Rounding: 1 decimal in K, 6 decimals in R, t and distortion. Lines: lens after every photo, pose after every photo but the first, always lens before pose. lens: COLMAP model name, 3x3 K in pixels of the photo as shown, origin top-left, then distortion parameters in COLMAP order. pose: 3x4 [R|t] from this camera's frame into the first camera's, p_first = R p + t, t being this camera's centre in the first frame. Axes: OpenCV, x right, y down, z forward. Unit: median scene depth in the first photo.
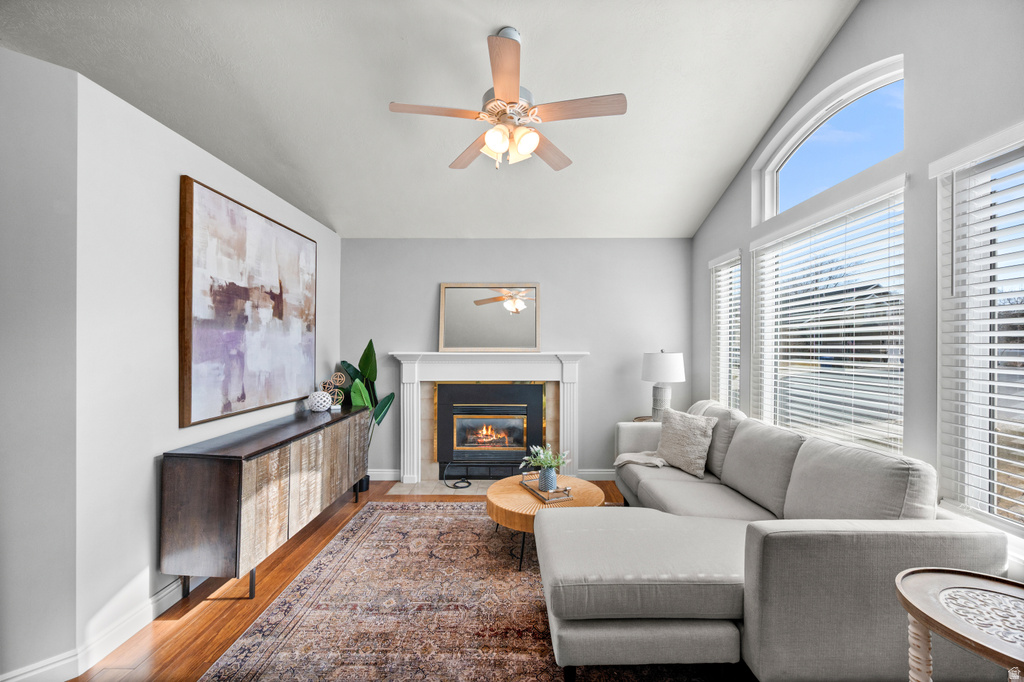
lens RADIAL K [[405.6, 0, 512.5], [0, 405.6, 346.5], [0, 0, 1]] dist [0.000234, -0.000122]
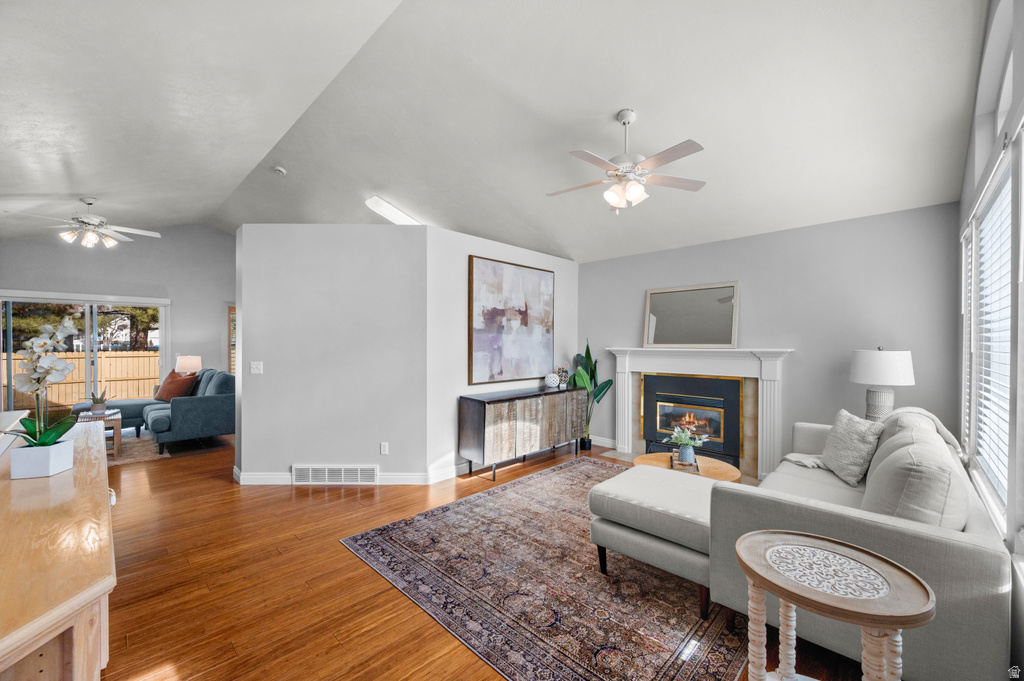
lens RADIAL K [[405.6, 0, 512.5], [0, 405.6, 346.0], [0, 0, 1]] dist [0.000234, -0.000122]
pose [[0.716720, 0.003478, -0.697353, 0.550093], [0.000105, 0.999987, 0.005096, 0.002082], [0.697361, -0.003726, 0.716710, -0.198193]]
